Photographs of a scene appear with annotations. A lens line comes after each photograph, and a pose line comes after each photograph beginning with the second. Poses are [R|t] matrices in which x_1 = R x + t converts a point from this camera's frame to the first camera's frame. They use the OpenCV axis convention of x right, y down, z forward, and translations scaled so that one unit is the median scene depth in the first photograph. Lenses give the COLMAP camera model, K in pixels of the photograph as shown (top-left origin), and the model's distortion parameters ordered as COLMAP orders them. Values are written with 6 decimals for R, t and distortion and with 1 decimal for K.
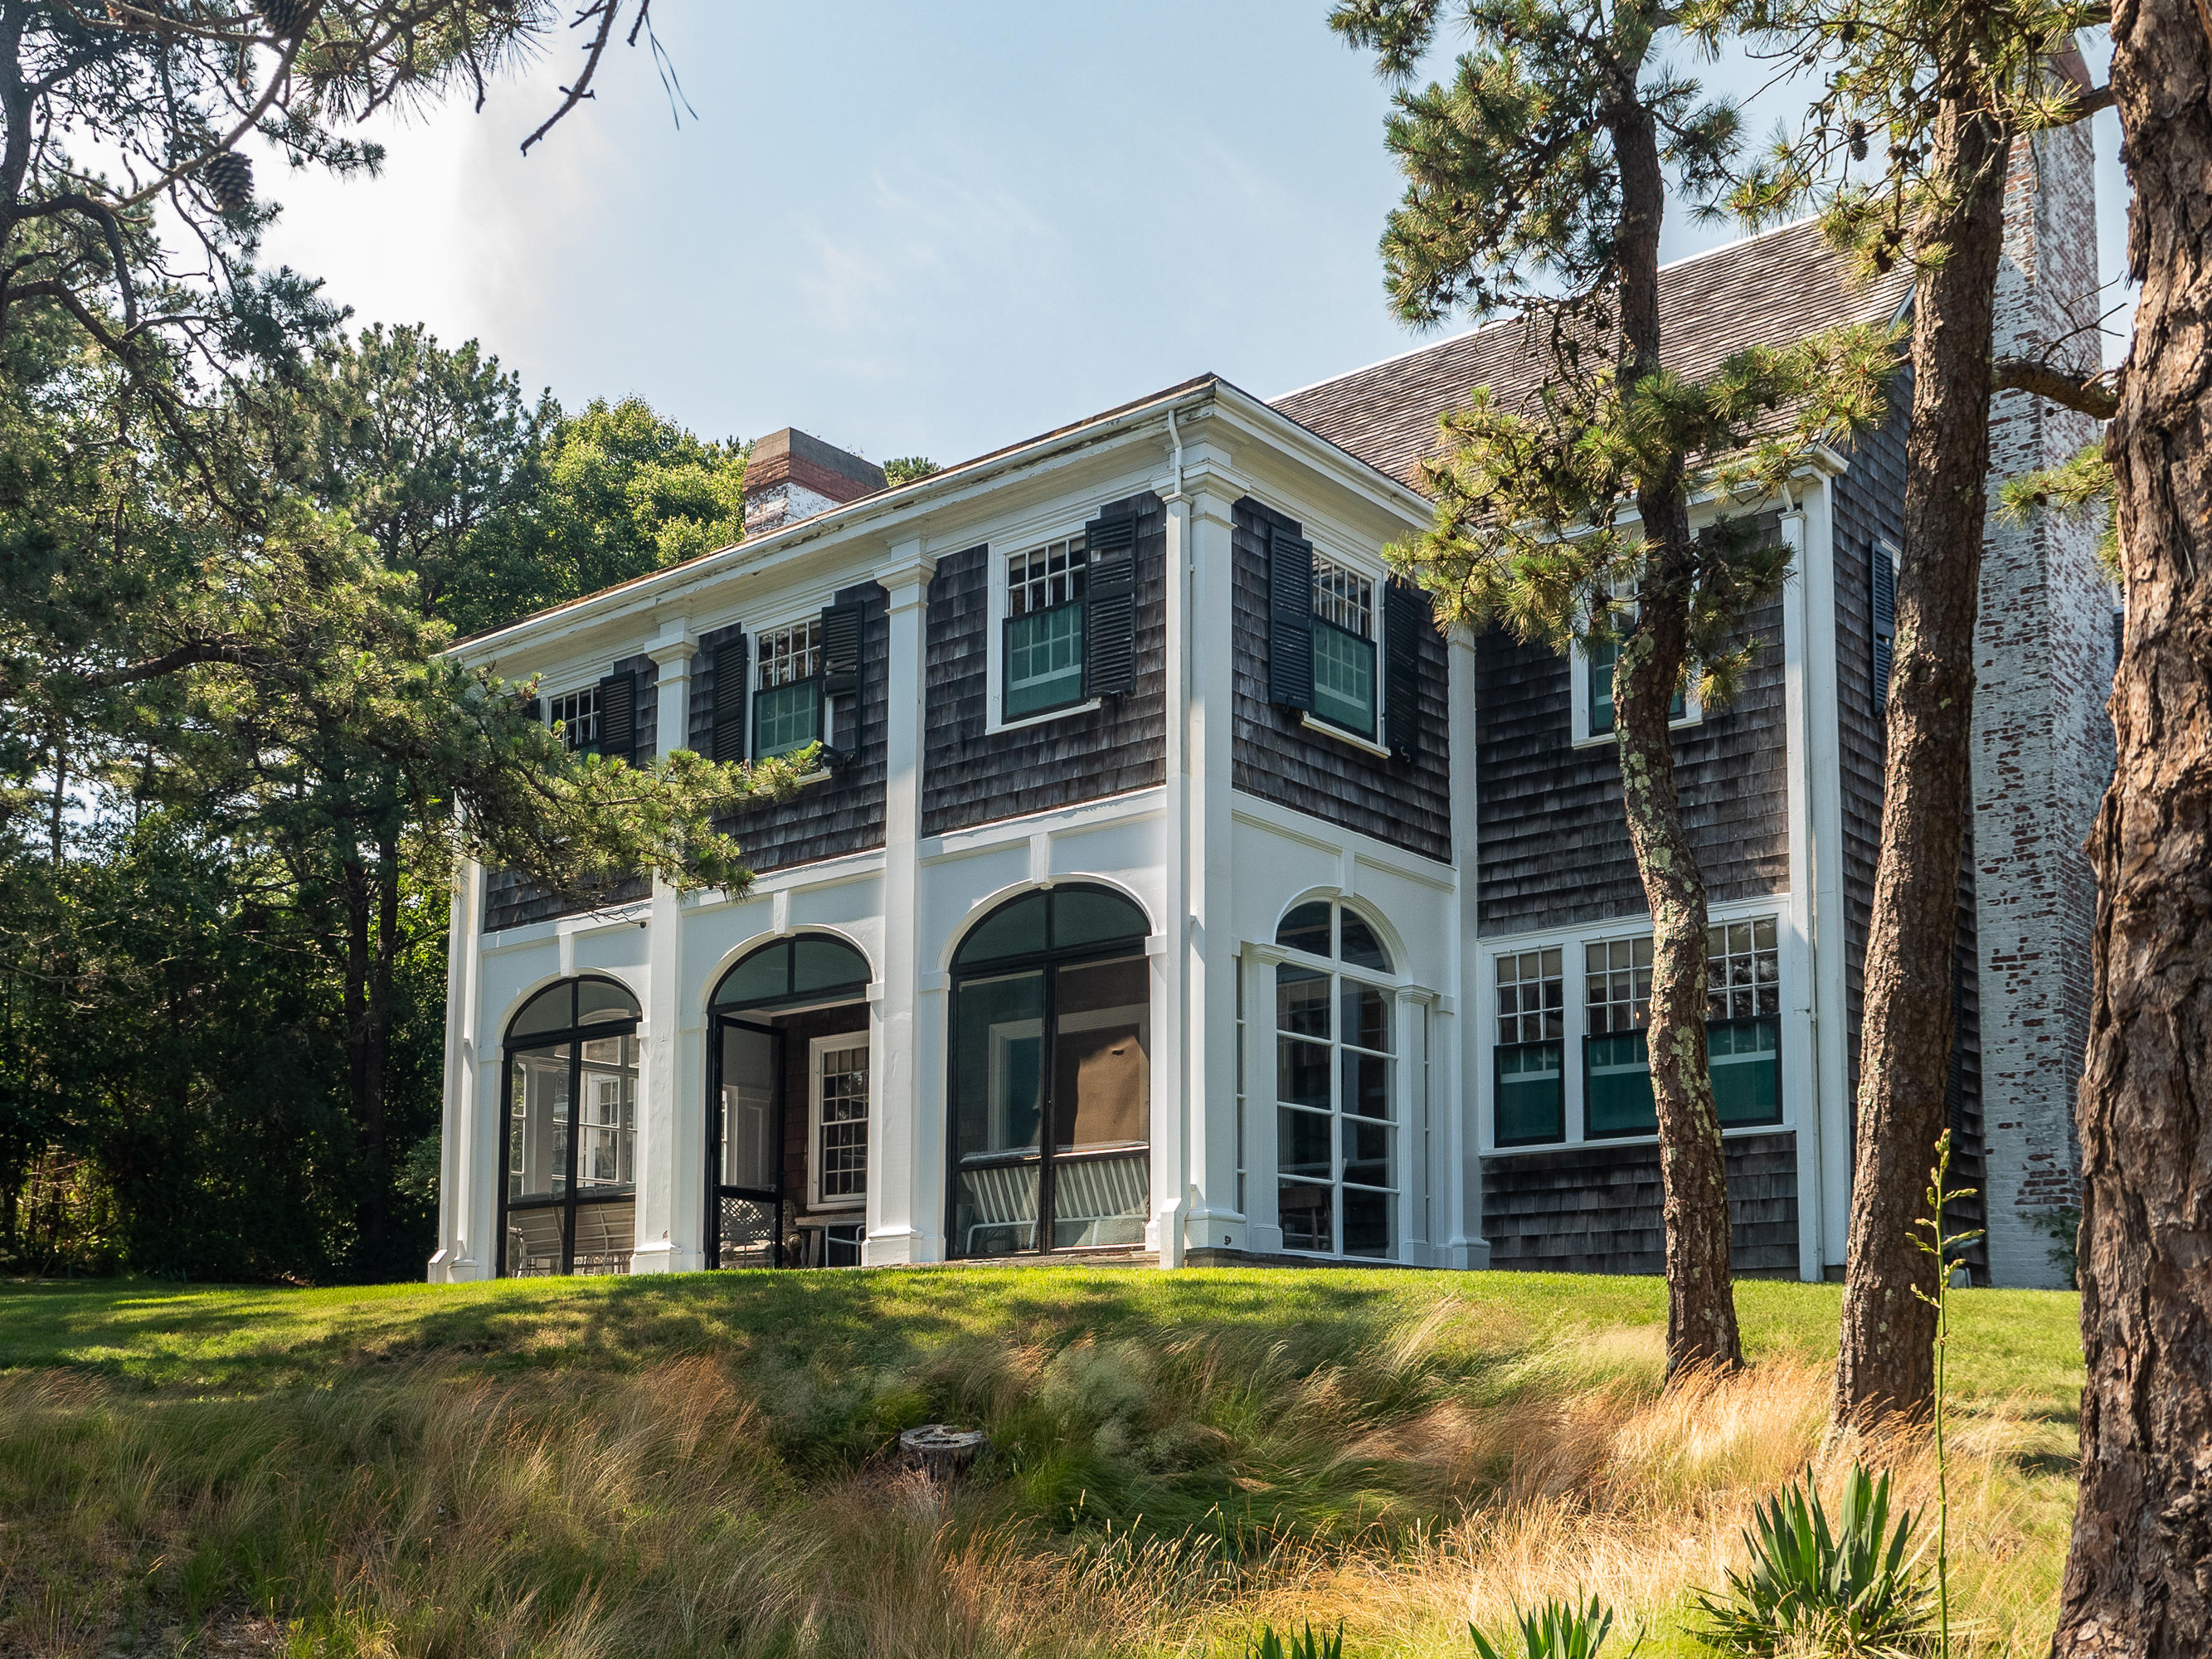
lens RADIAL K [[2155.6, 0, 1106.0], [0, 2155.6, 829.5], [0, 0, 1]] dist [0.015216, 0.006548]
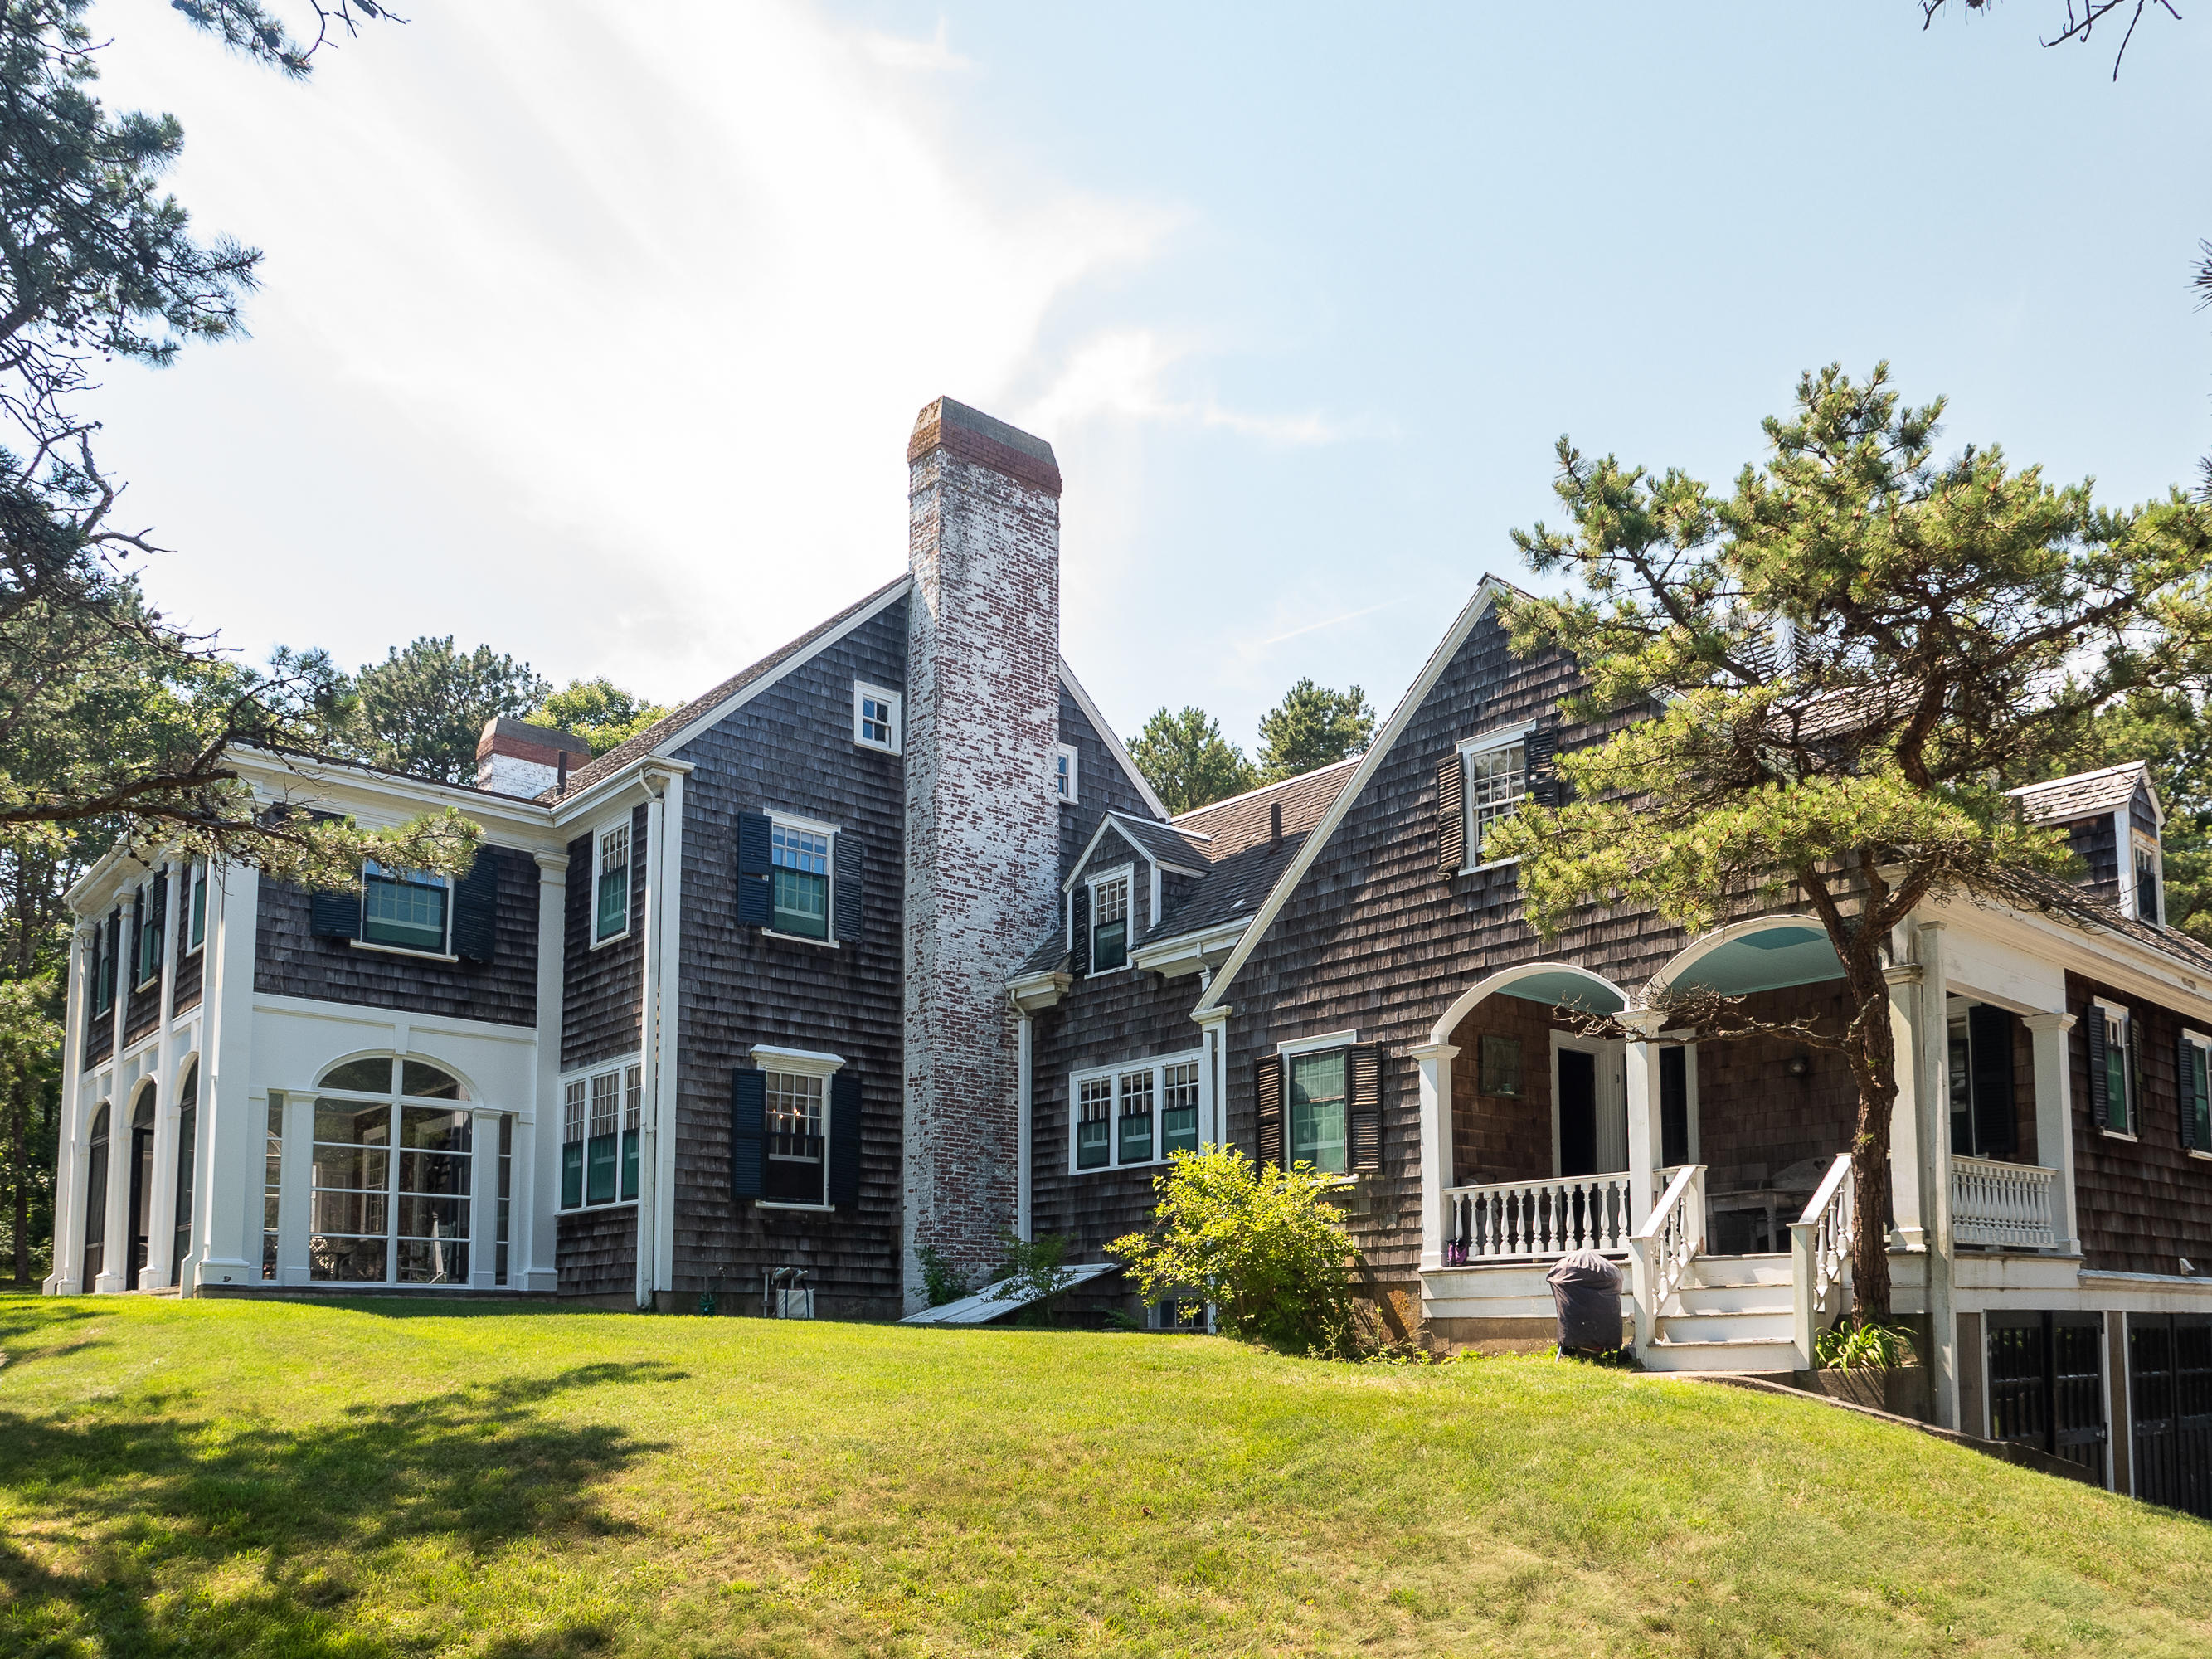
lens RADIAL K [[1643.1, 0, 1110.7], [0, 1643.1, 828.1], [0, 0, 1]] dist [-0.020719, 0.007067]
pose [[0.991185, -0.038630, -0.126726, 0.724240], [0.030069, 0.997178, -0.068784, -0.032485], [0.129025, 0.064367, 0.989550, -0.113071]]
